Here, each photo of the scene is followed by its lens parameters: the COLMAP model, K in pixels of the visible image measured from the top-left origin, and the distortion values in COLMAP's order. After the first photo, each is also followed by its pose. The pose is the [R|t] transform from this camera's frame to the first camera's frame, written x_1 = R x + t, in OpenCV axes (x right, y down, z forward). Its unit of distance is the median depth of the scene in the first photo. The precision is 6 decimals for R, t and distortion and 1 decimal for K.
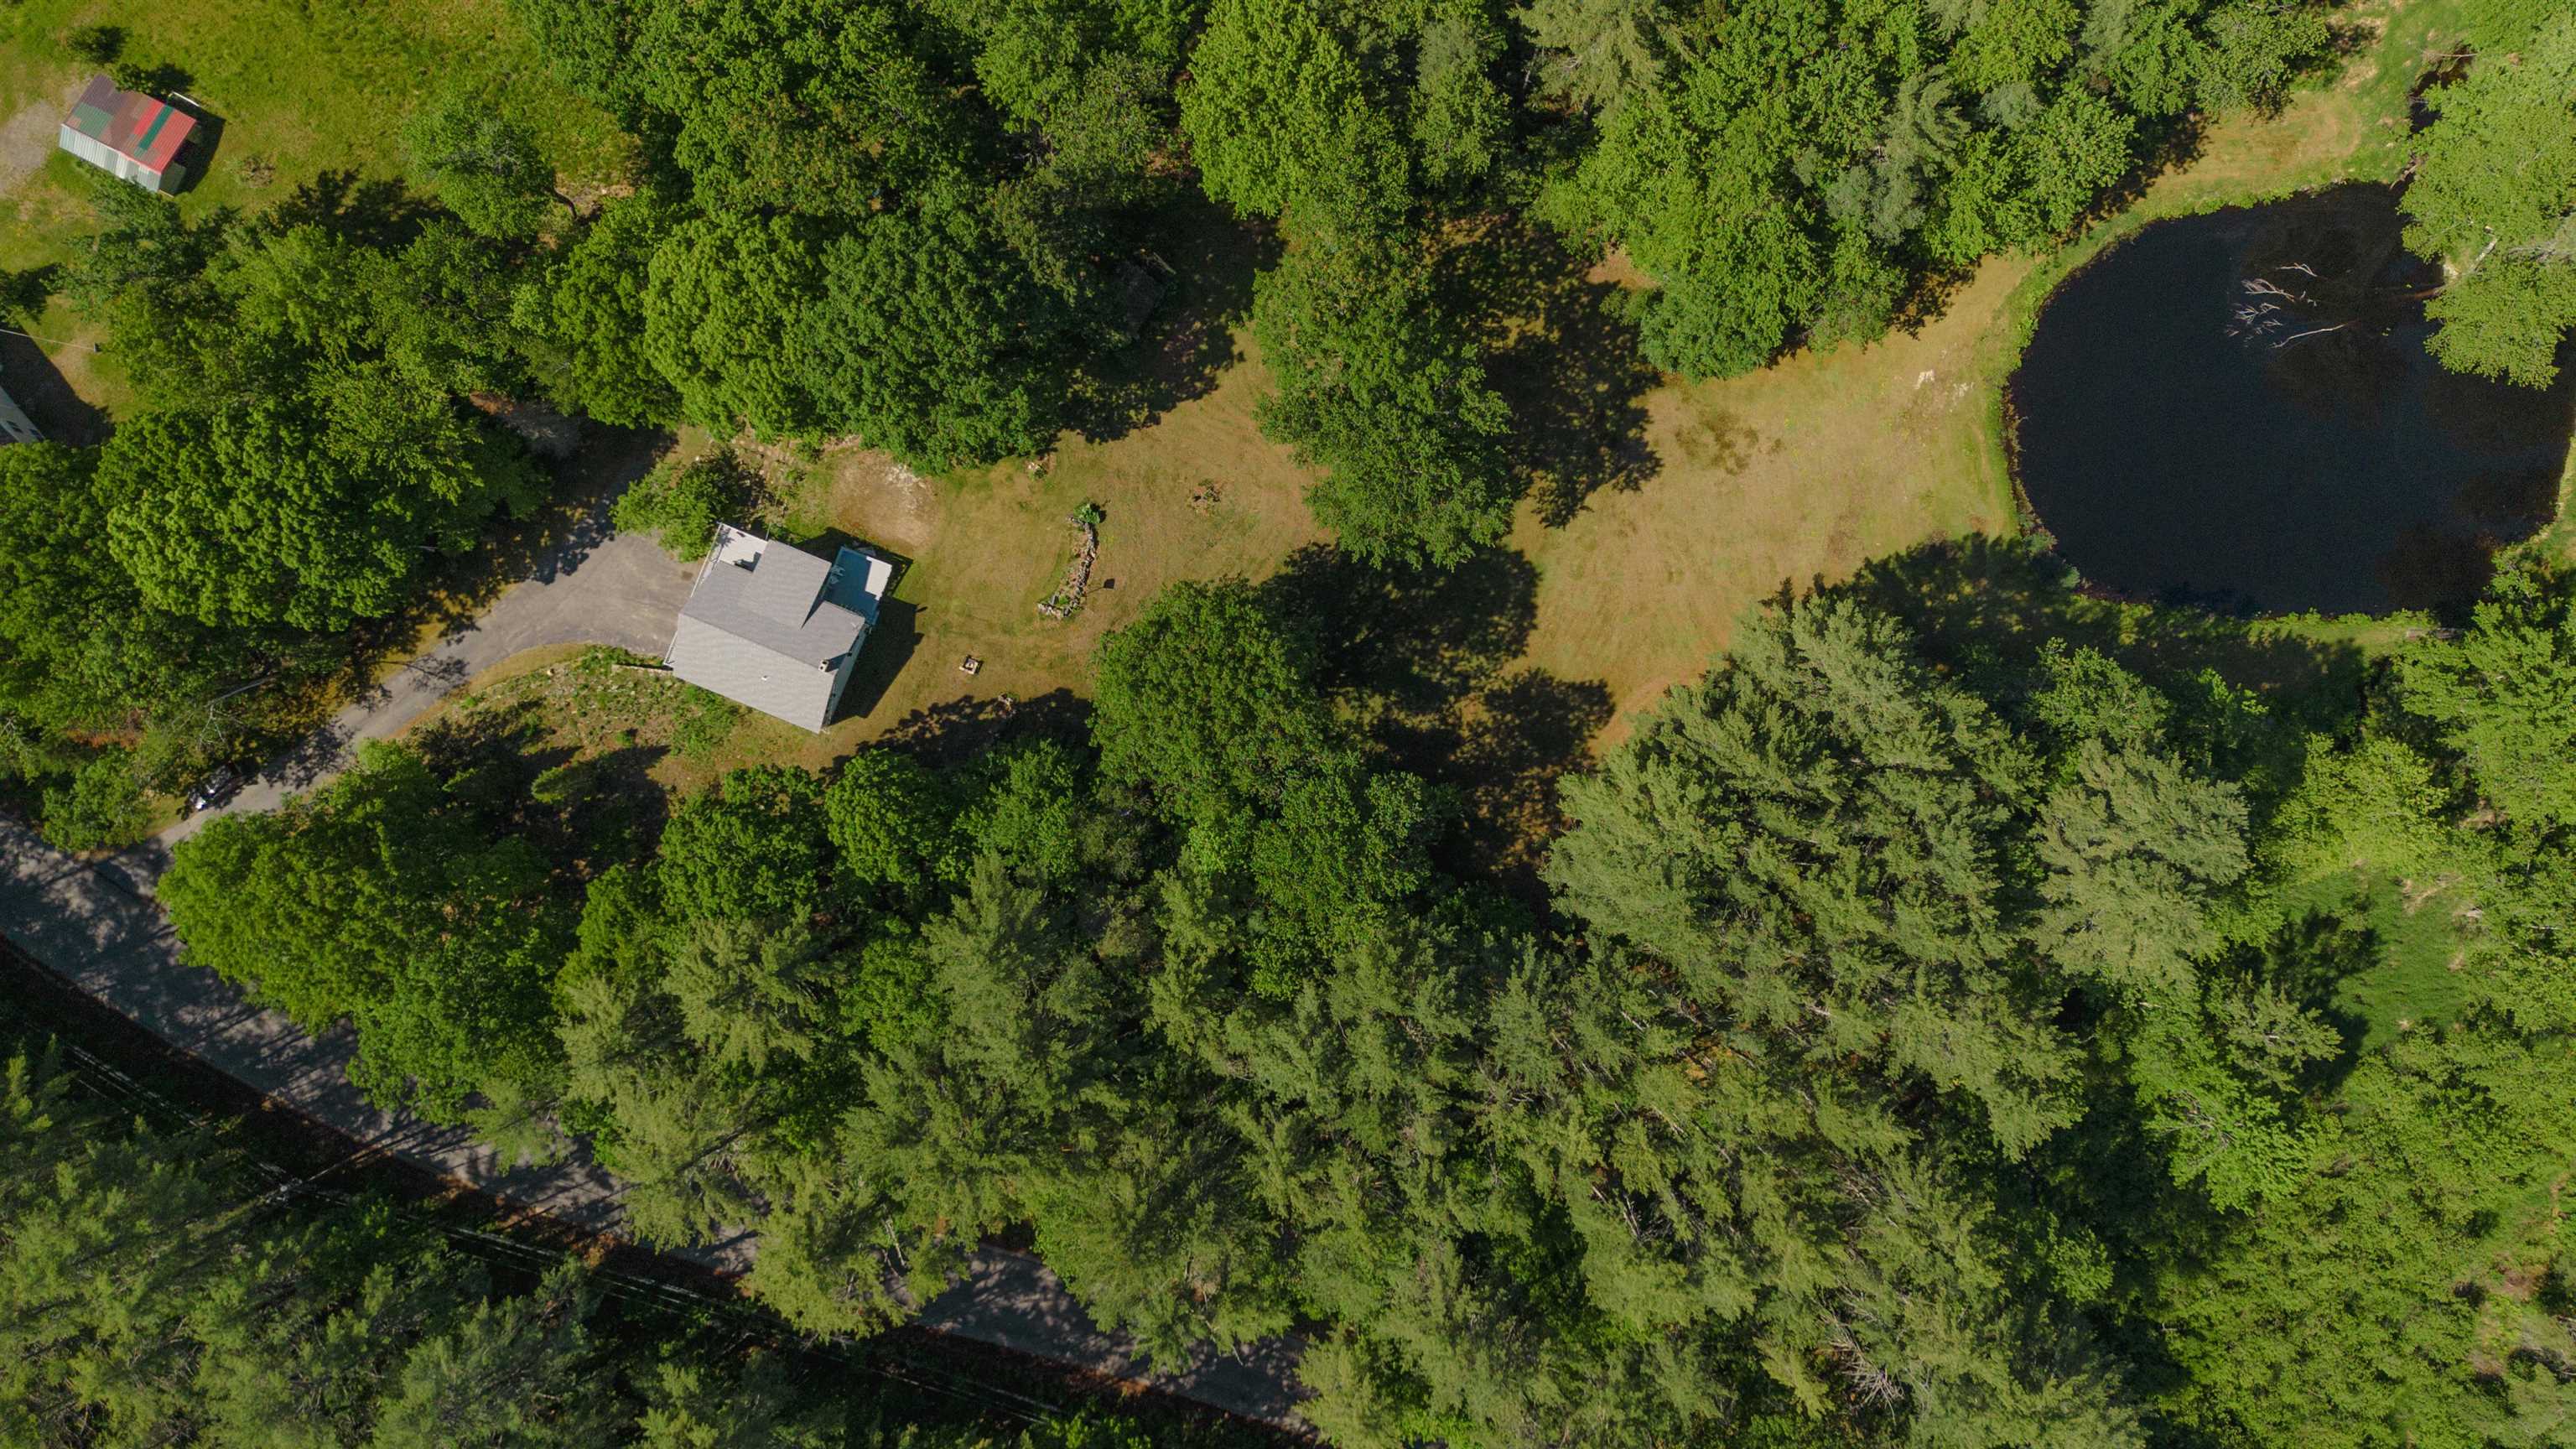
lens RADIAL K [[1848.0, 0, 1291.2], [0, 1848.0, 740.1], [0, 0, 1]] dist [0.076342, -0.086336]
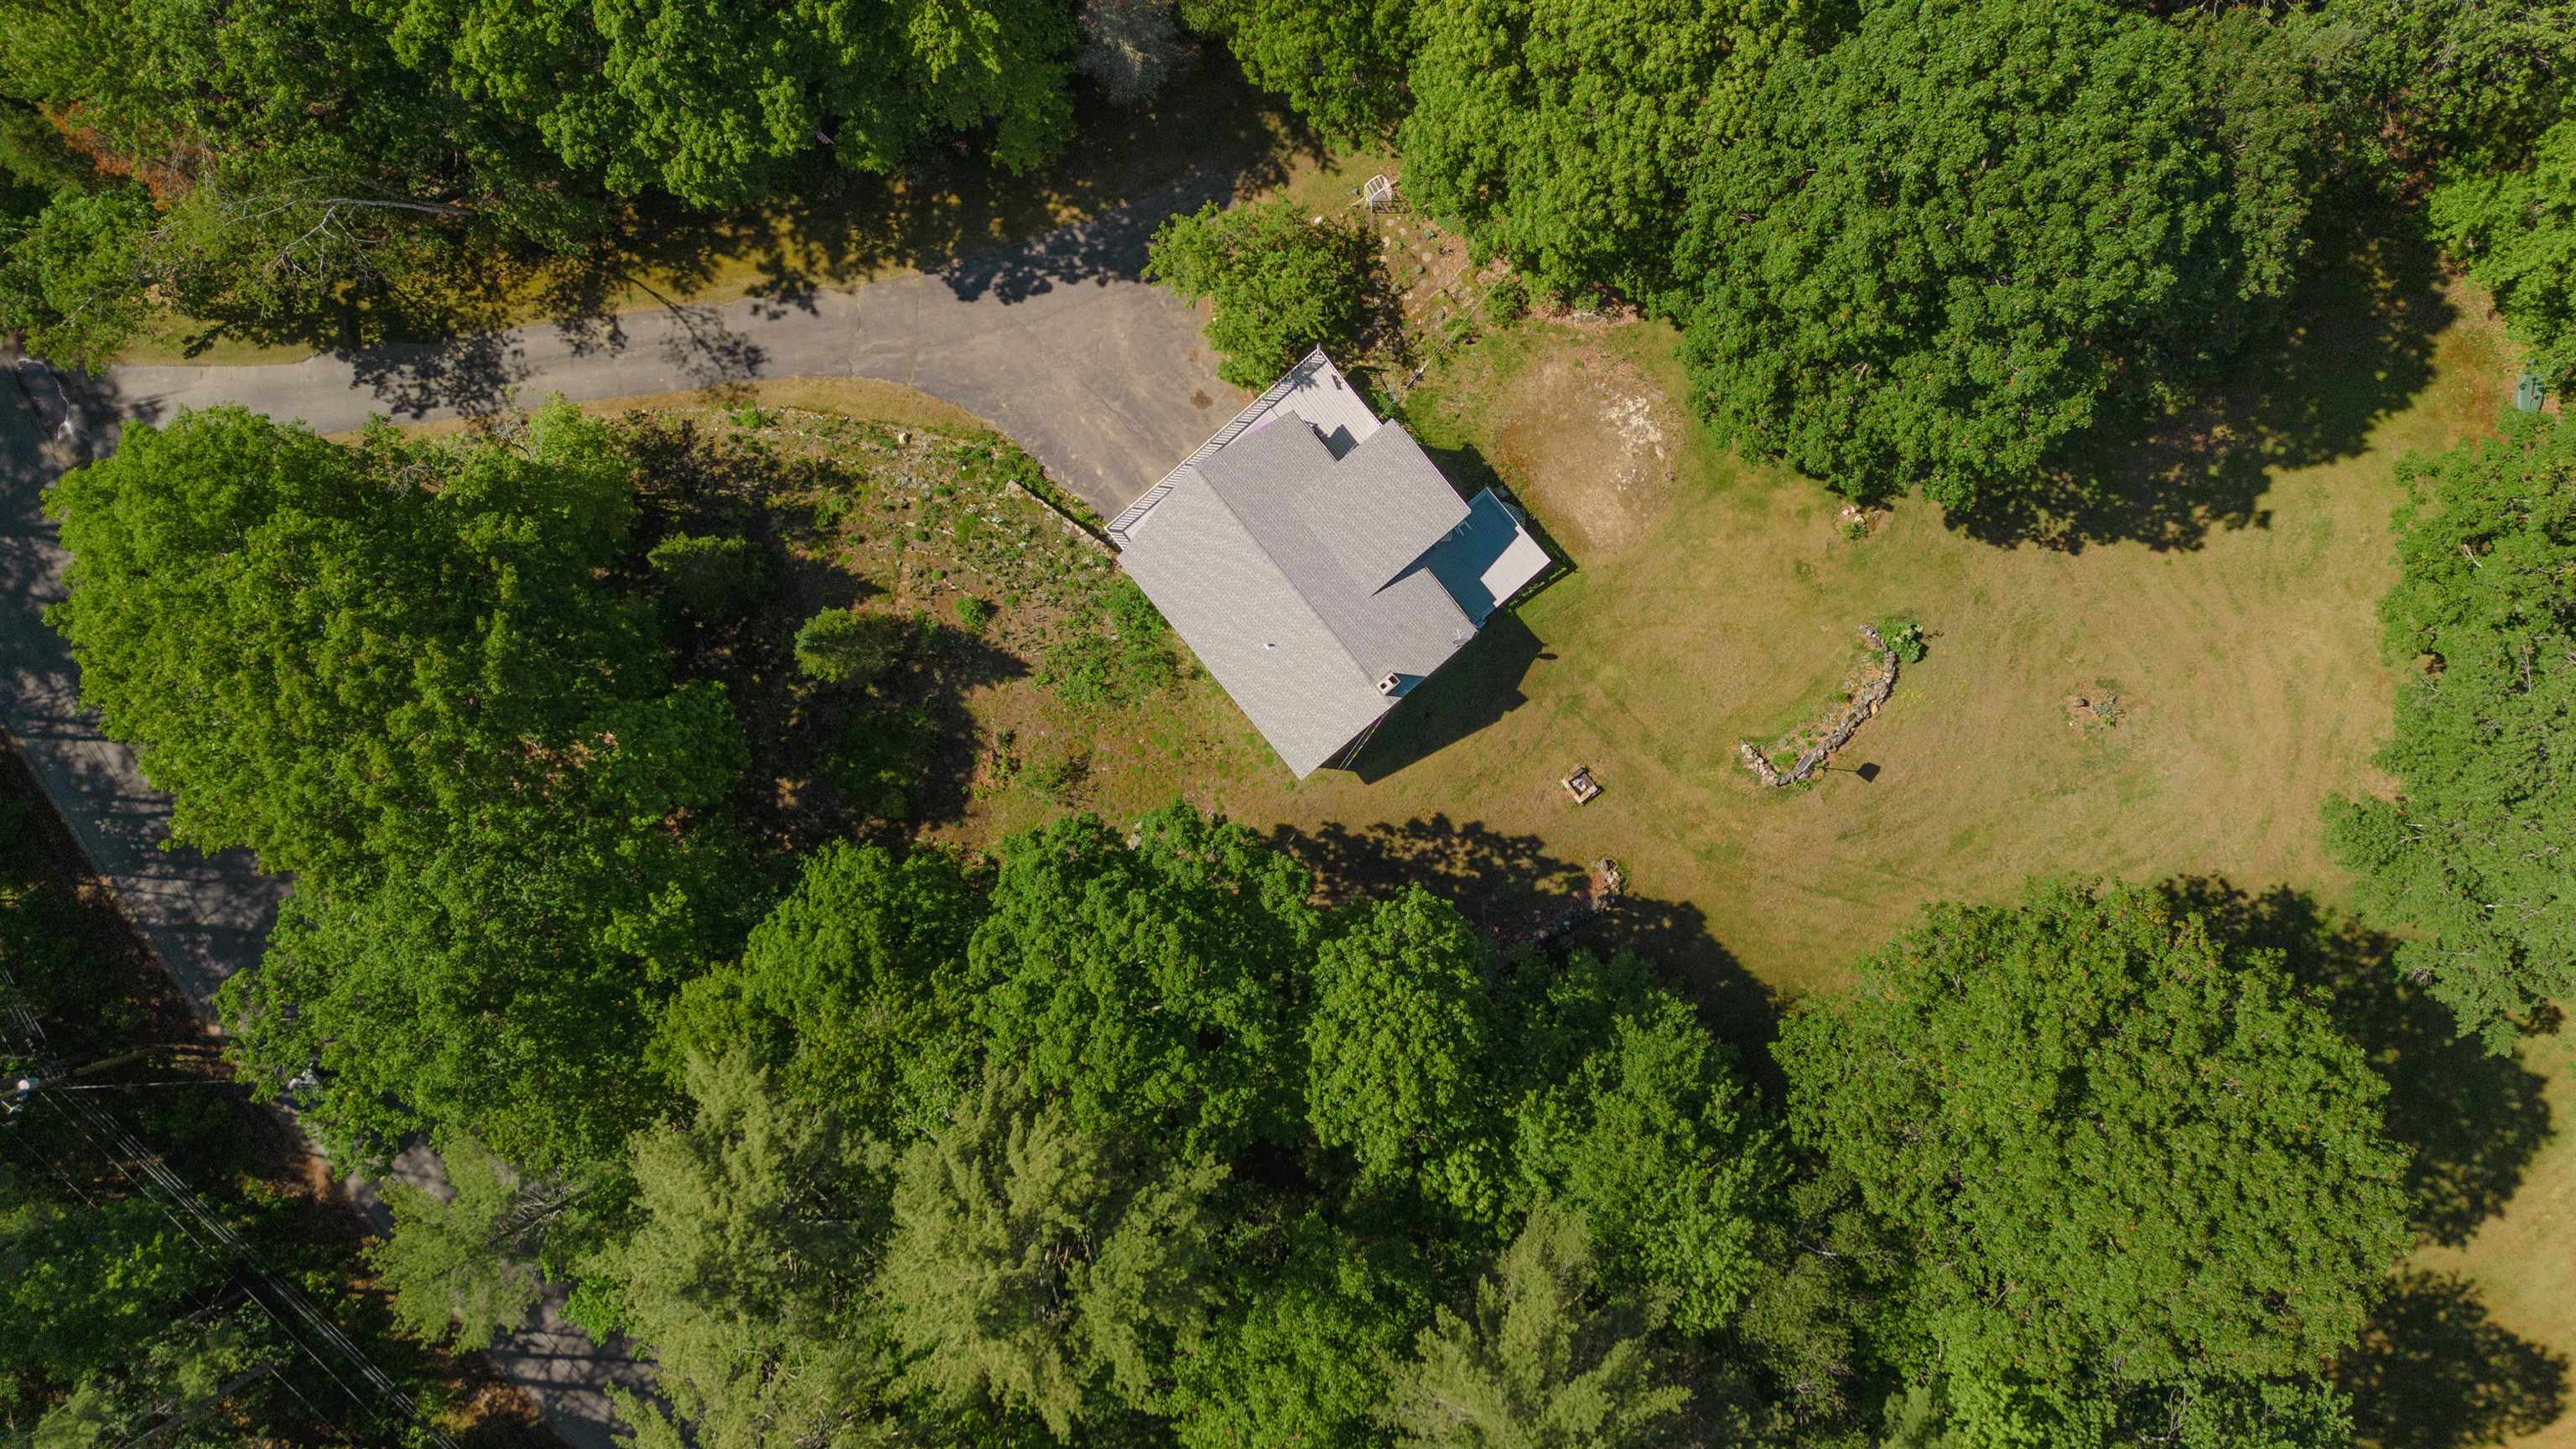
lens RADIAL K [[1783.9, 0, 1284.2], [0, 1783.9, 733.1], [0, 0, 1]] dist [0.002815, 0.000186]
pose [[0.885035, 0.465240, 0.016292, -0.268746], [-0.465032, 0.885166, -0.015019, -0.005263], [-0.021409, 0.005716, 0.999754, 0.478444]]
